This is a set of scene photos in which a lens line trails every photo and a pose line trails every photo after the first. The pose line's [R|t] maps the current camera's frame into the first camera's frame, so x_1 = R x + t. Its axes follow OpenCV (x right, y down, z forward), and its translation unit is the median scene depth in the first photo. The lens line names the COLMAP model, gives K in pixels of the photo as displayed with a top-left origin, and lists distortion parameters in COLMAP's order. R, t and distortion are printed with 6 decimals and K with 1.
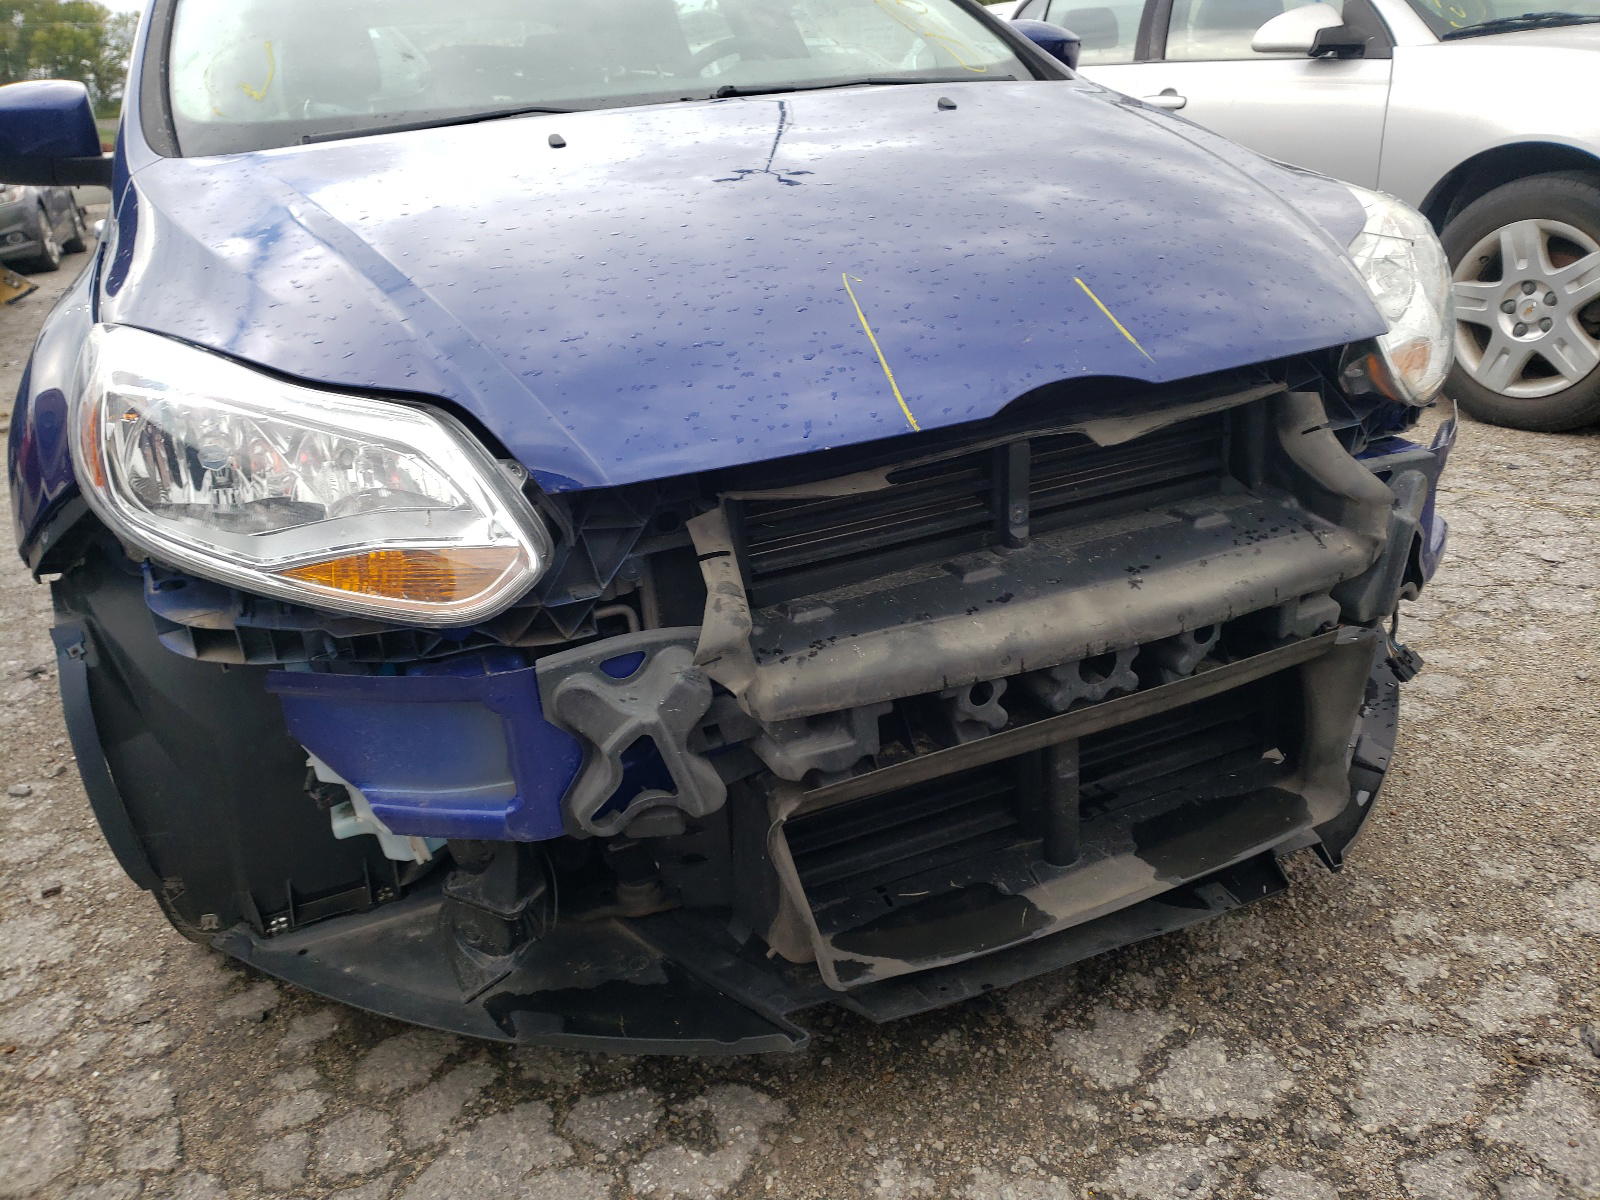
lens RADIAL K [[1279.3, 0, 799.8], [0, 1279.3, 568.3], [0, 0, 1]] dist [-0.004149, 0.063277]
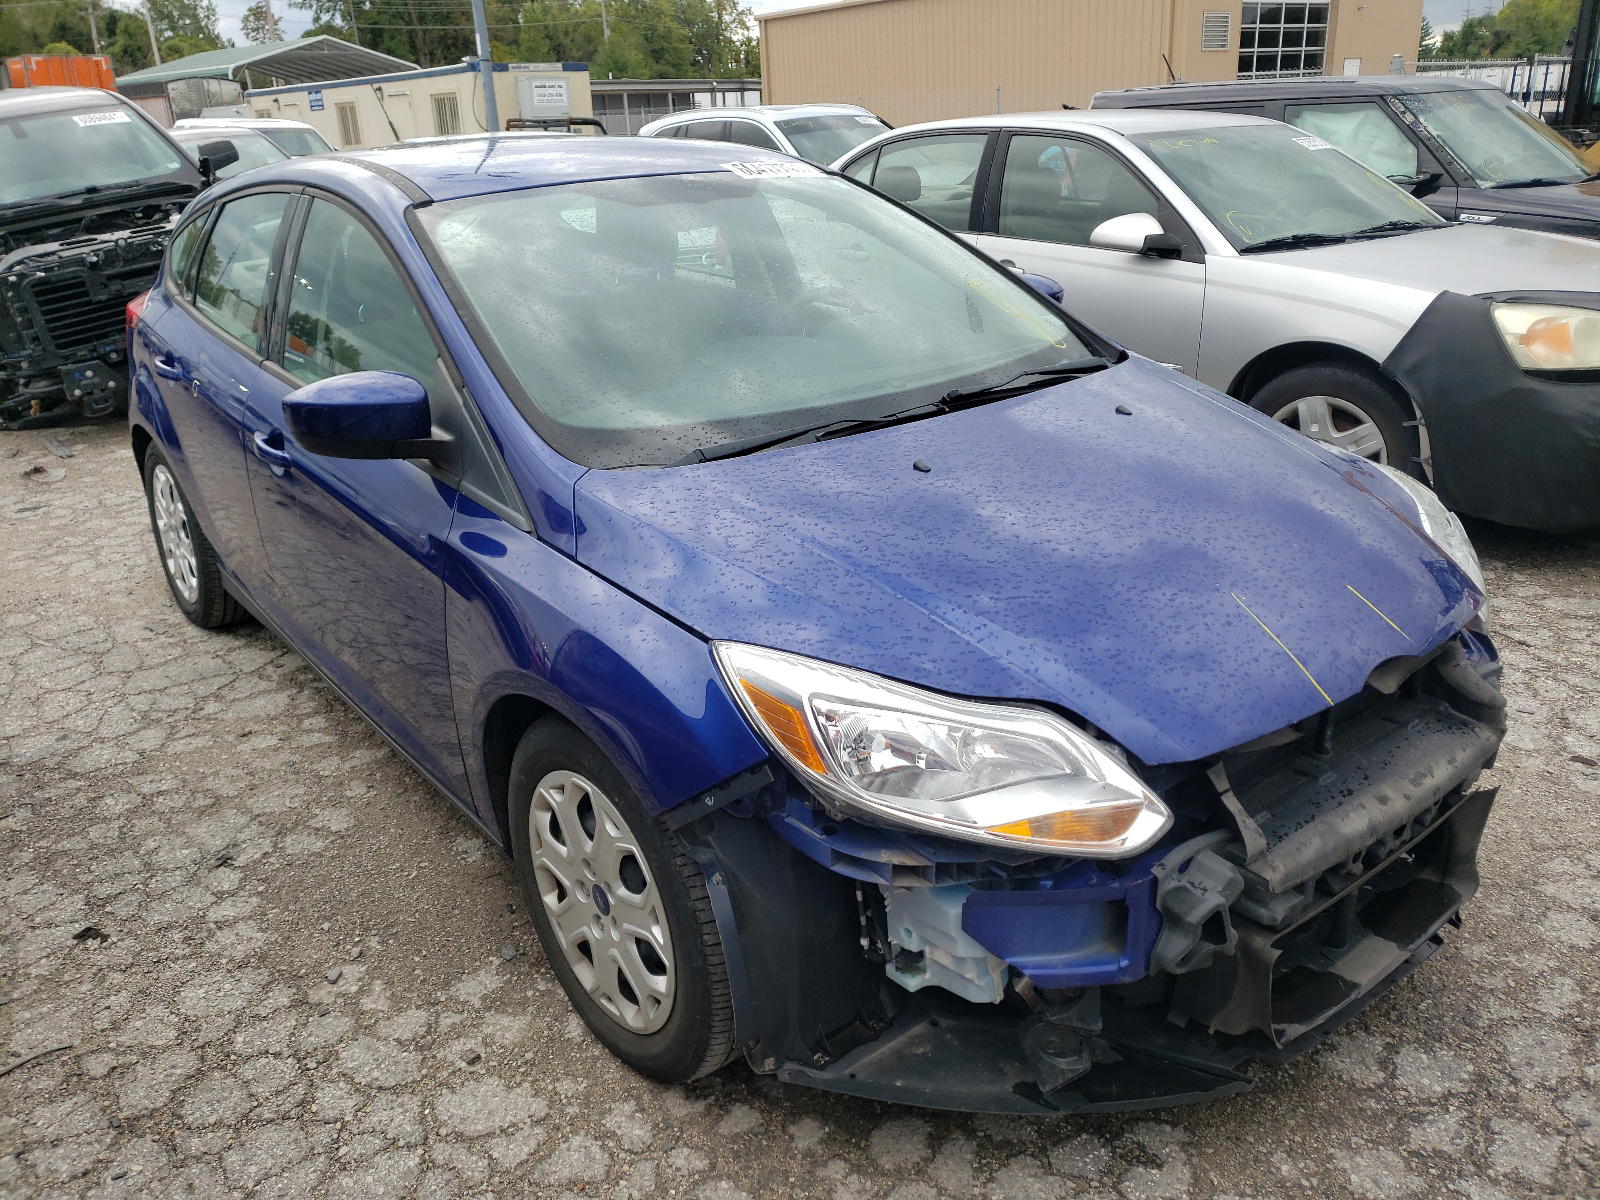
lens RADIAL K [[1260.1, 0, 800.0], [0, 1260.1, 600.0], [0, 0, 1]] dist [0.042794, -0.006874]
pose [[0.964043, -0.056376, 0.259698, -0.831520], [0.058756, 0.998271, -0.001402, -0.236735], [-0.259170, 0.016610, 0.965689, -0.353445]]
